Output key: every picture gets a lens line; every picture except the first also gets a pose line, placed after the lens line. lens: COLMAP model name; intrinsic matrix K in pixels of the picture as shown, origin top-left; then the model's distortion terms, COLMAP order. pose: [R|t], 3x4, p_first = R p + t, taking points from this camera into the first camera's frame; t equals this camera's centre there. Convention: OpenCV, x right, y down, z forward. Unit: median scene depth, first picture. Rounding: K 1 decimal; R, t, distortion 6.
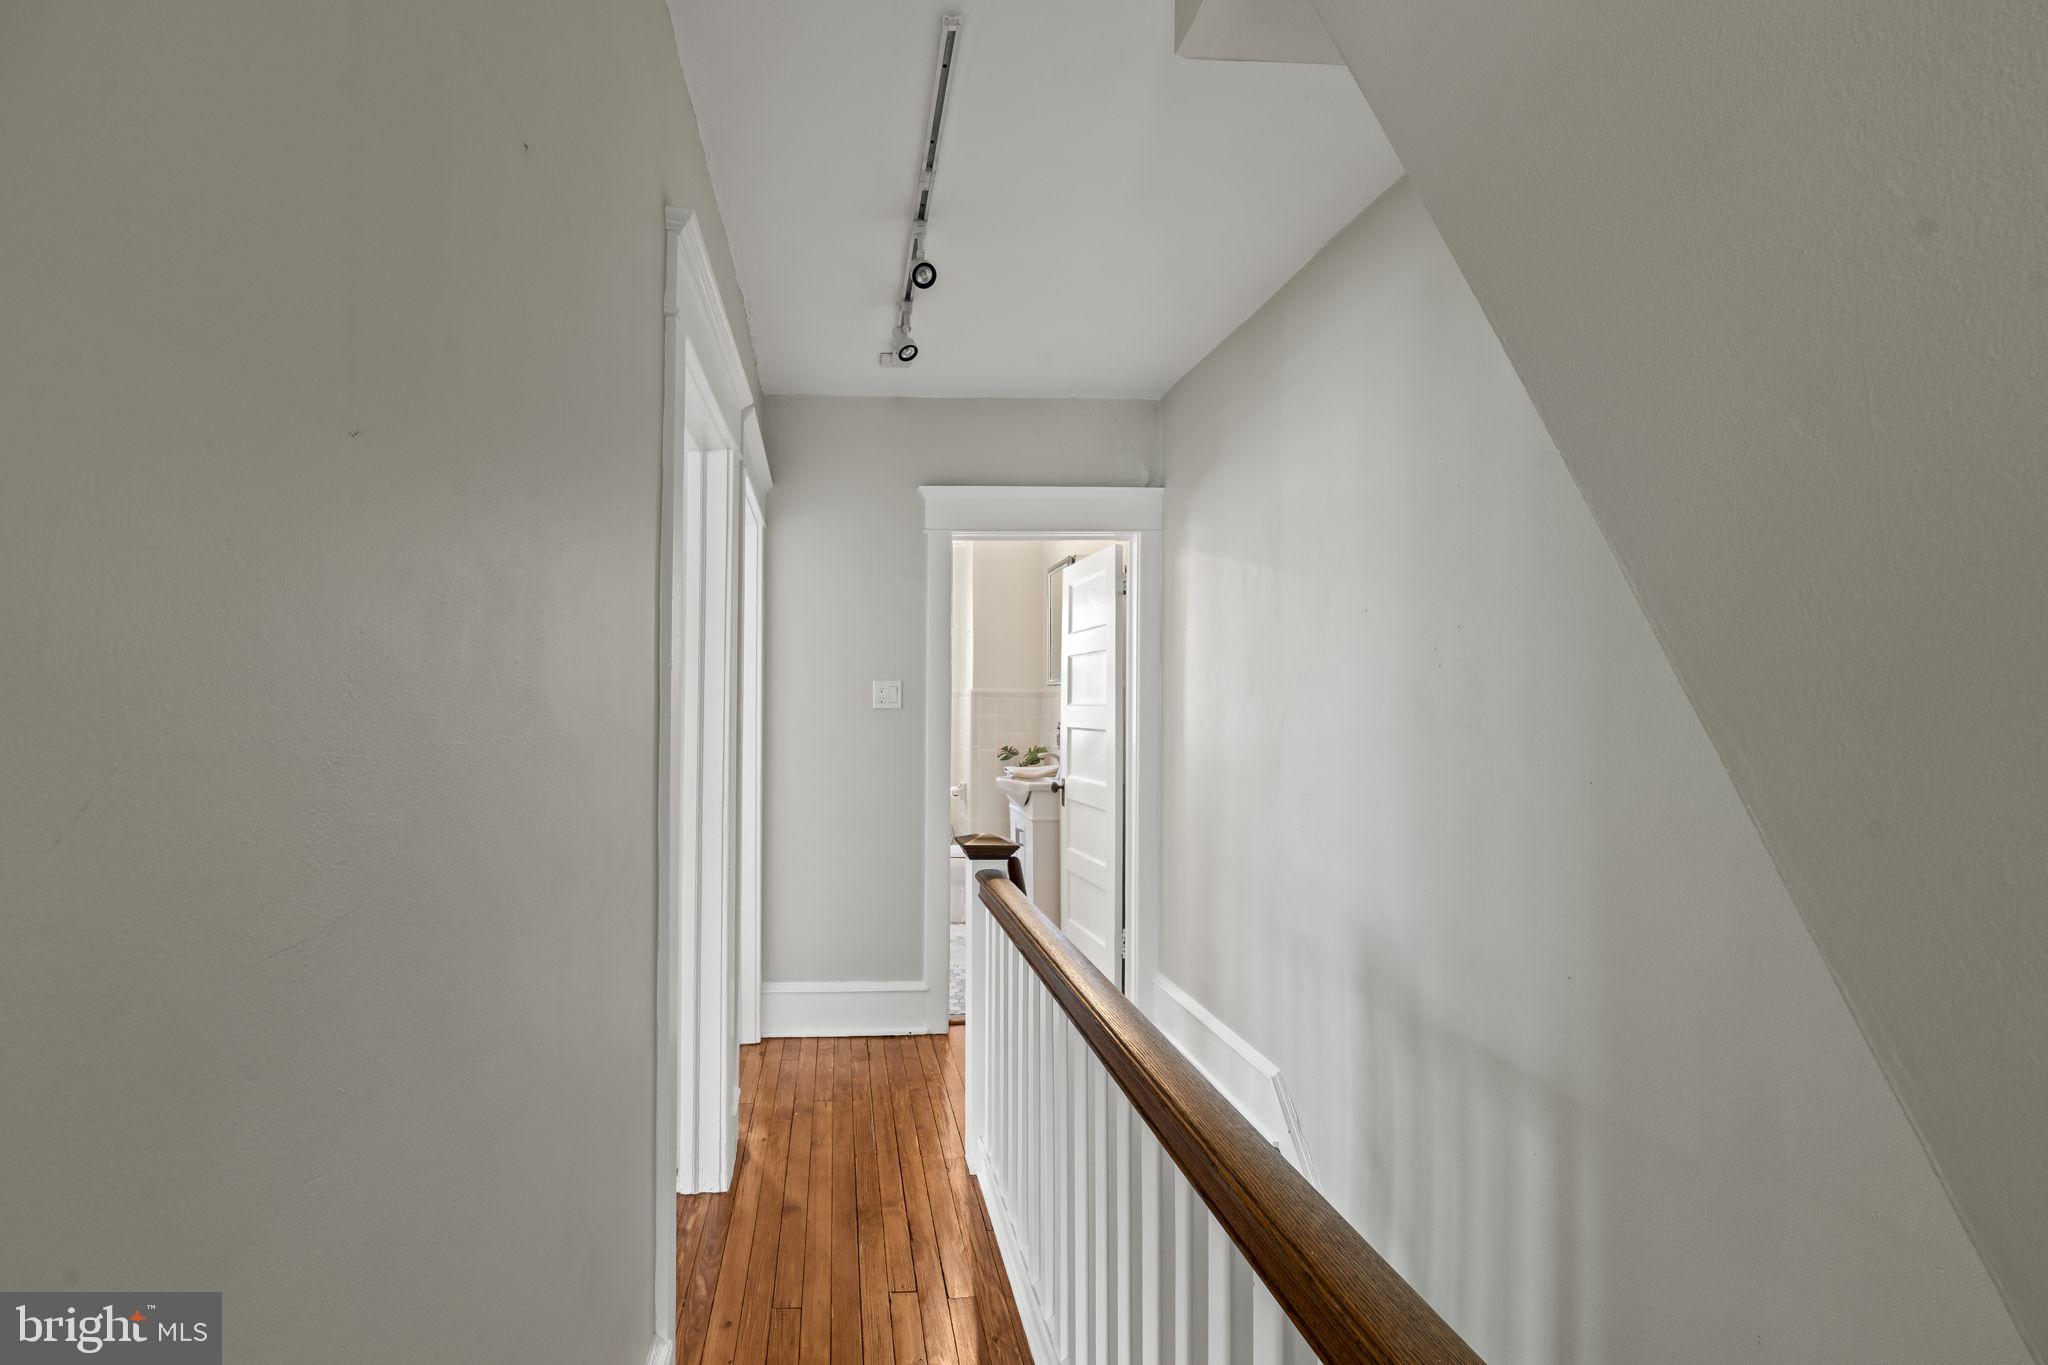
lens RADIAL K [[892.5, 0, 1025.5], [0, 892.5, 688.4], [0, 0, 1]] dist [-0.005763, 0.000298]
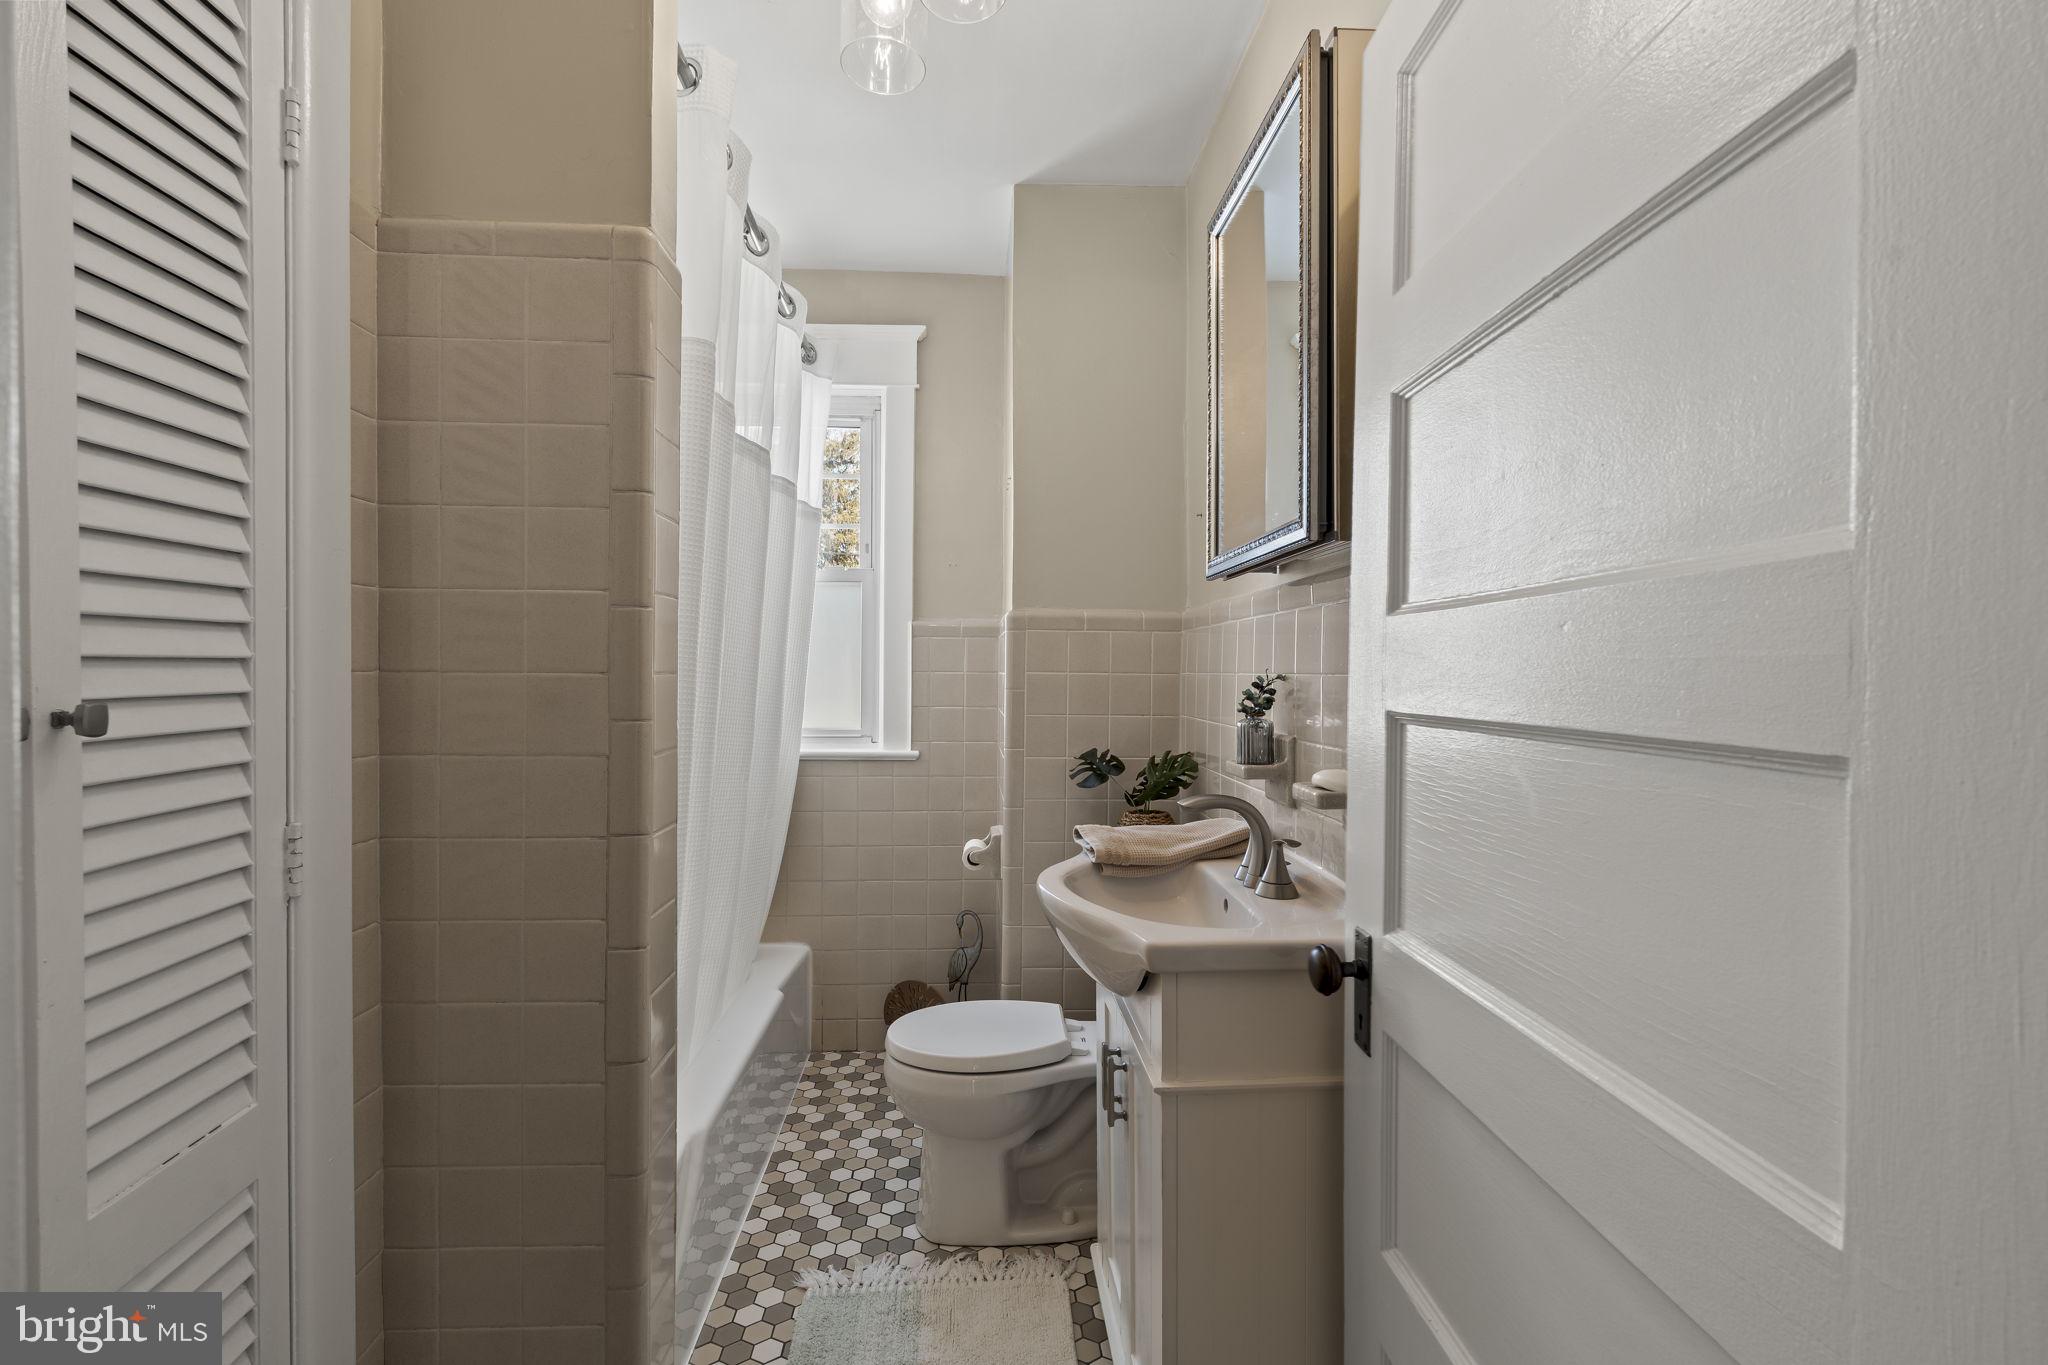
lens RADIAL K [[892.5, 0, 1025.5], [0, 892.5, 688.4], [0, 0, 1]] dist [-0.005763, 0.000298]
pose [[0.997764, -0.002867, -0.066781, -0.024965], [0.005221, 0.999370, 0.035104, 0.022918], [0.066638, -0.035375, 0.997150, 0.602974]]
